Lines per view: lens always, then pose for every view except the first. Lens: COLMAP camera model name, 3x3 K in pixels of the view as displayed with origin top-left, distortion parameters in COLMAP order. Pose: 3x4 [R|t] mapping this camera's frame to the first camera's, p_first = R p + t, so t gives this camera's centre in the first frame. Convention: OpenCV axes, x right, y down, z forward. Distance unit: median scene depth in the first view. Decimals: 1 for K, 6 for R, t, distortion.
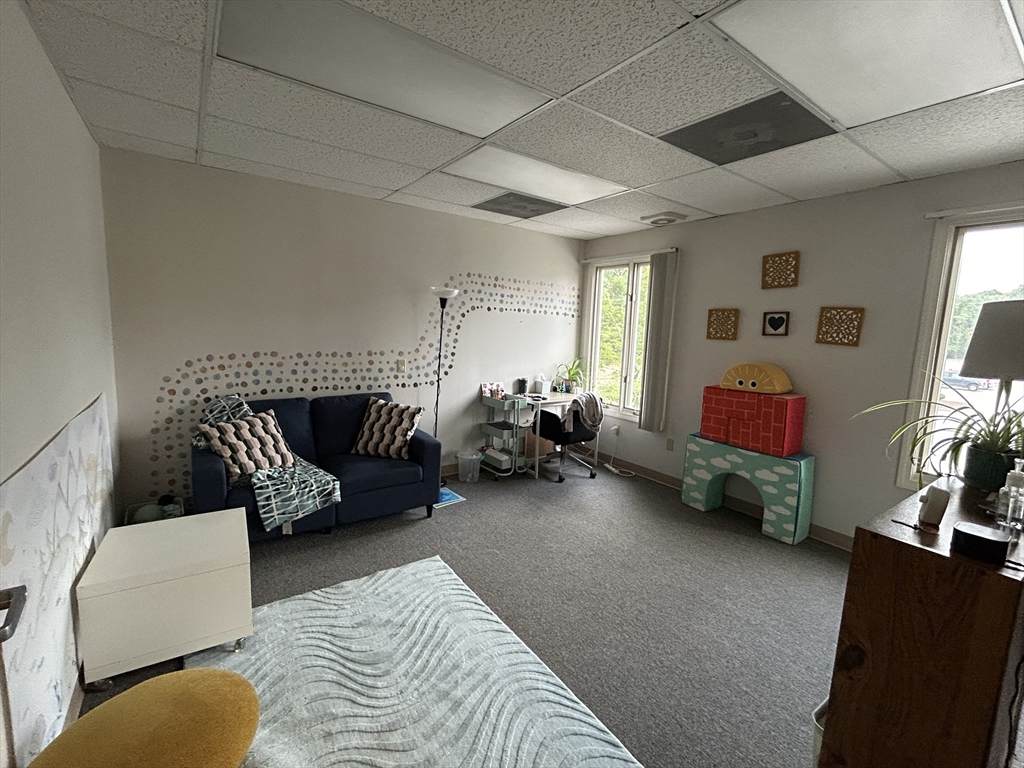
lens RADIAL K [[448.7, 0, 509.6], [0, 448.7, 382.2], [0, 0, 1]] dist [0.000795, 0.000230]
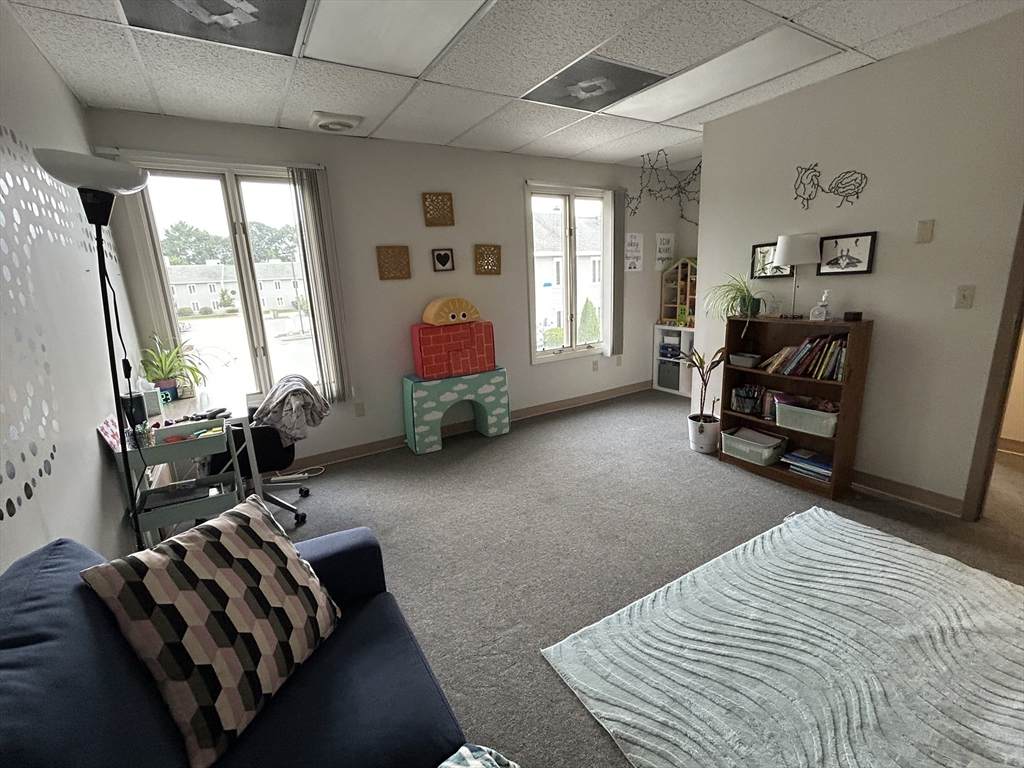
lens RADIAL K [[448.7, 0, 509.6], [0, 448.7, 382.2], [0, 0, 1]] dist [0.000795, 0.000230]
pose [[0.073979, -0.270969, 0.959741, -0.530665], [0.173964, 0.951129, 0.255128, -0.097599], [-0.981969, 0.148087, 0.117502, 0.756568]]
